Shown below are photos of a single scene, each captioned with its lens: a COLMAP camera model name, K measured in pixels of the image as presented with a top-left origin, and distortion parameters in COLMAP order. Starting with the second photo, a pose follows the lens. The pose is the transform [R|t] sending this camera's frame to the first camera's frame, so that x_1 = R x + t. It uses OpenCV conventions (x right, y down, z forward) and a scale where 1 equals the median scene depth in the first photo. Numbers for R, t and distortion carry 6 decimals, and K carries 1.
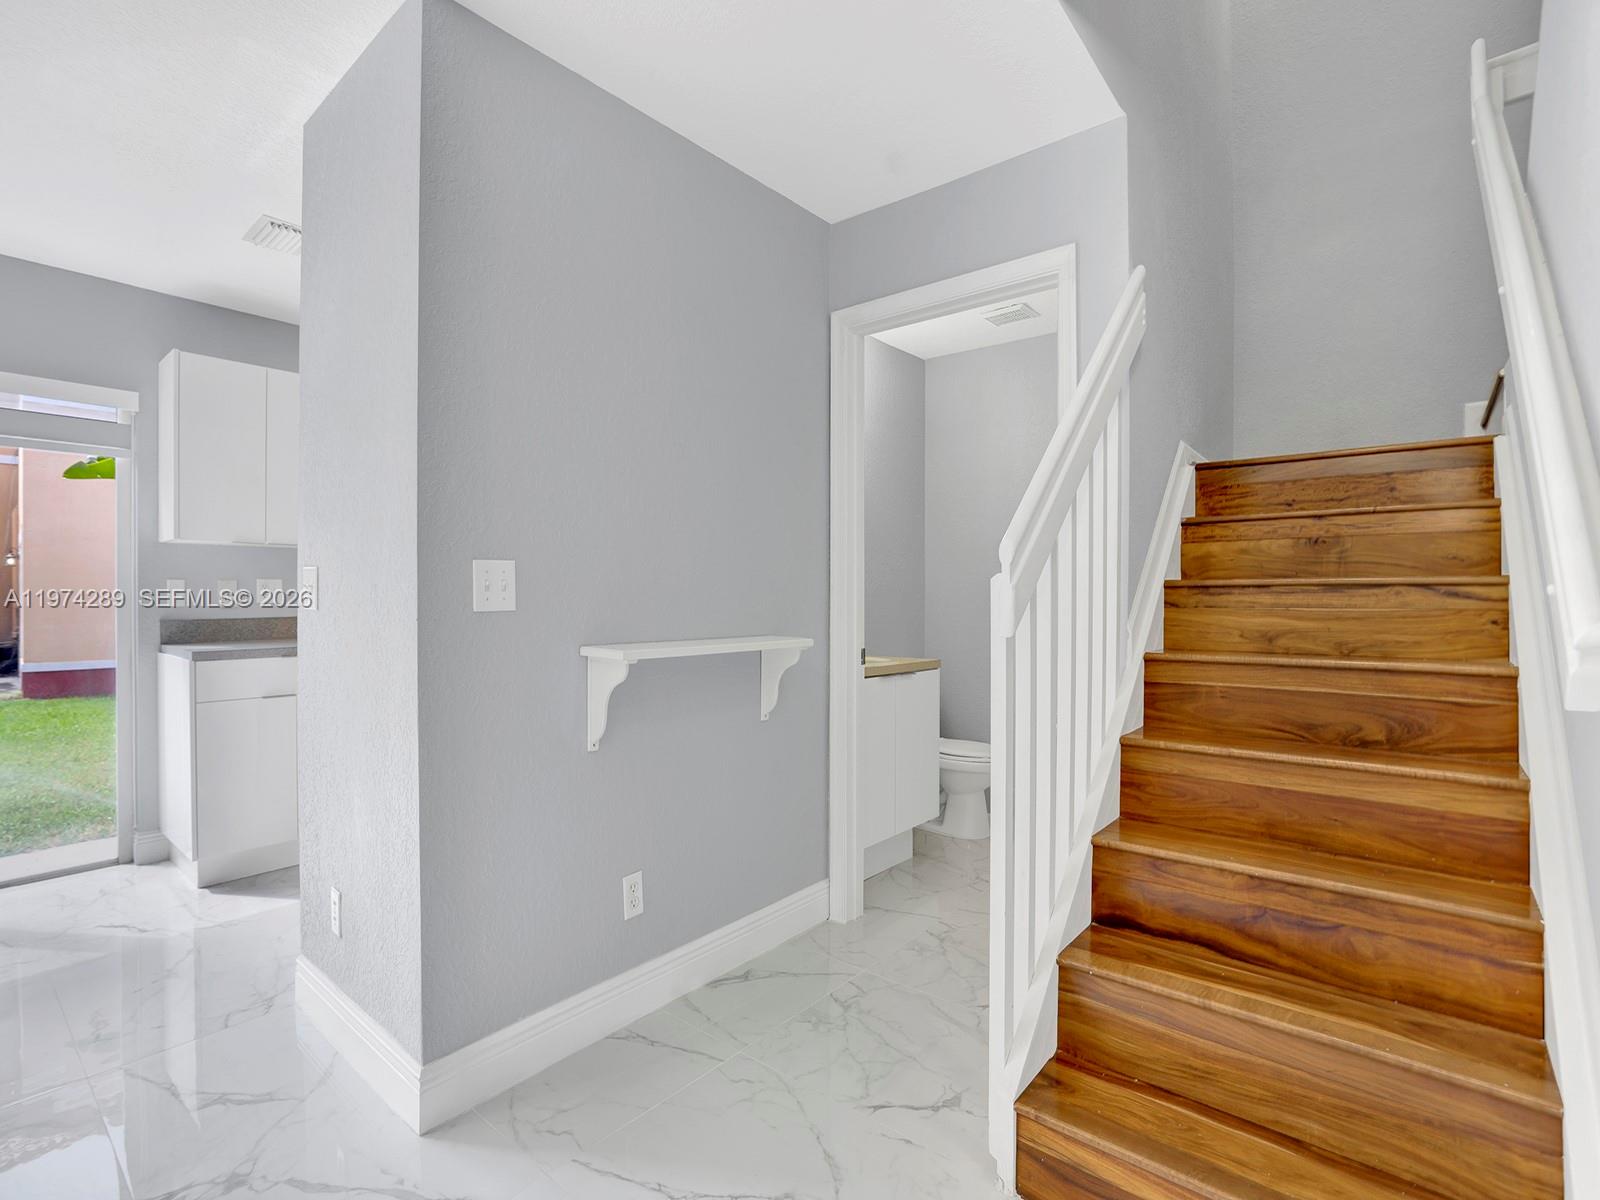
lens RADIAL K [[752.7, 0, 795.4], [0, 752.7, 592.4], [0, 0, 1]] dist [-0.049233, 0.020145]
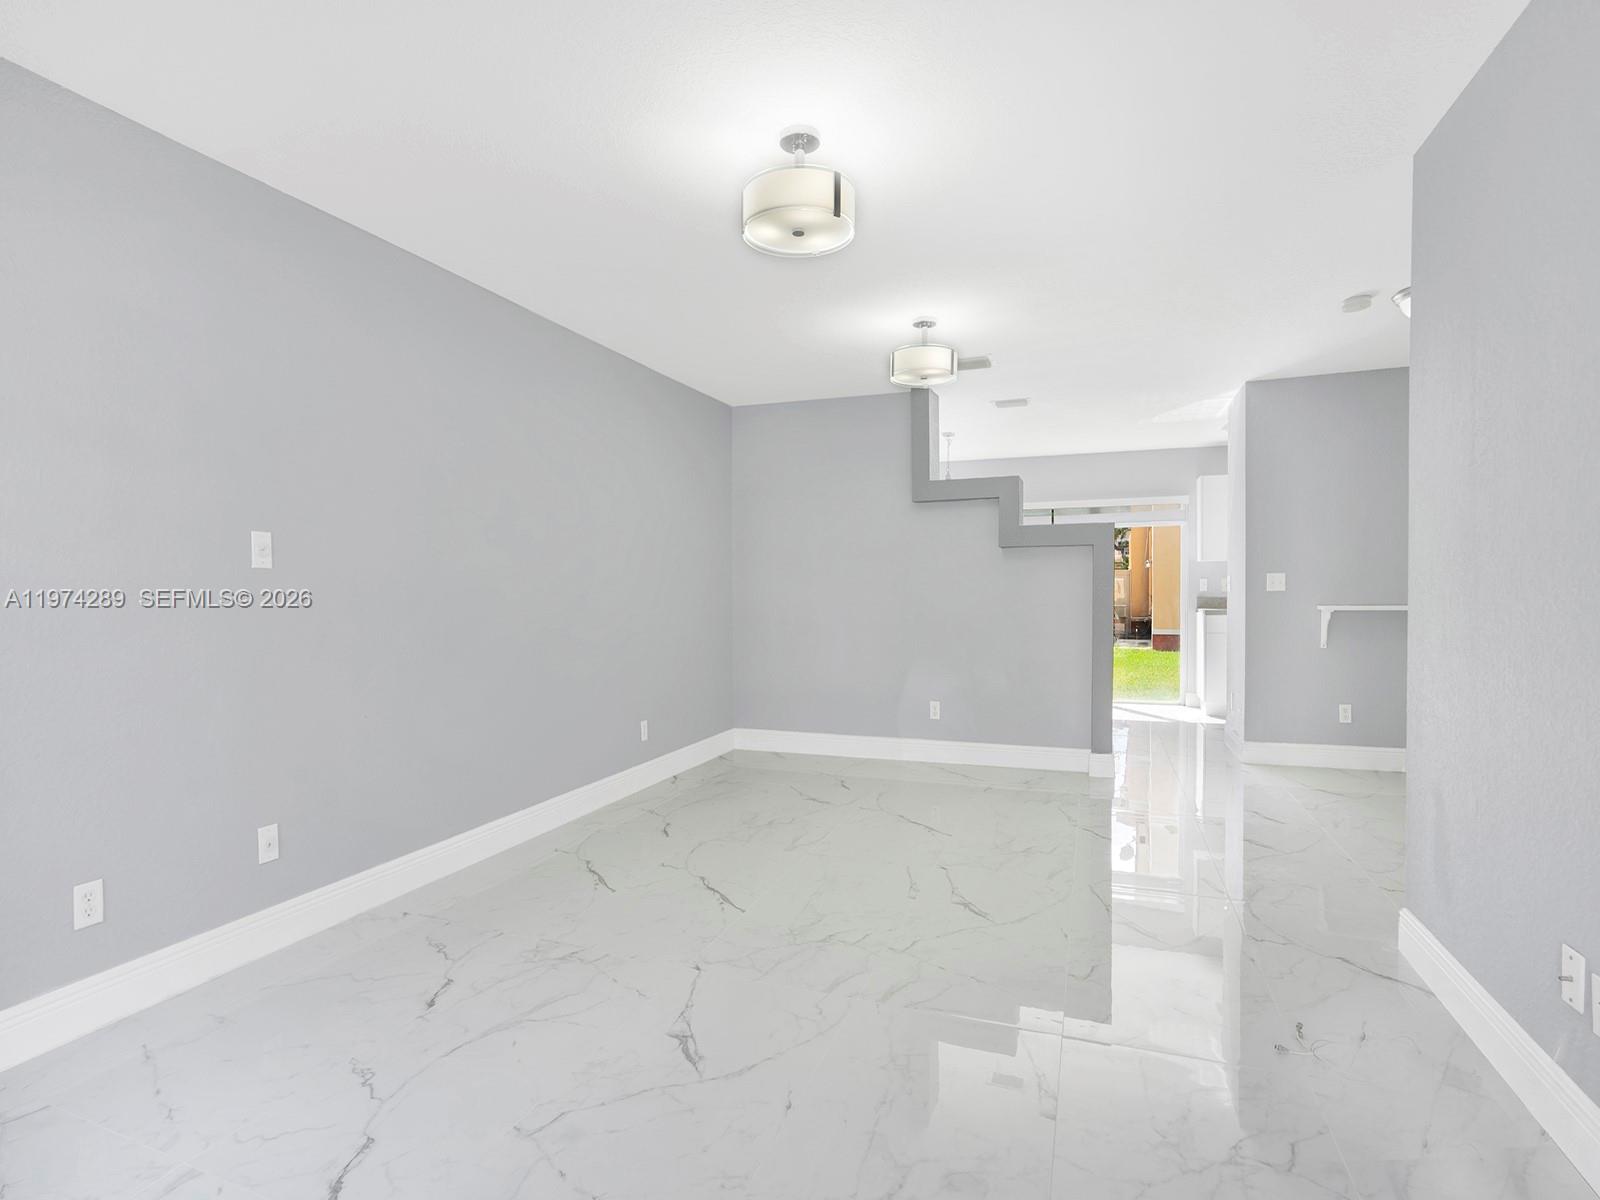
lens RADIAL K [[770.6, 0, 823.4], [0, 770.6, 600.7], [0, 0, 1]] dist [-0.058739, 0.021761]
pose [[0.339711, 0.009530, -0.940482, 0.961100], [0.011897, 0.999825, 0.014428, -0.000552], [0.940455, -0.016090, 0.339538, -0.890565]]
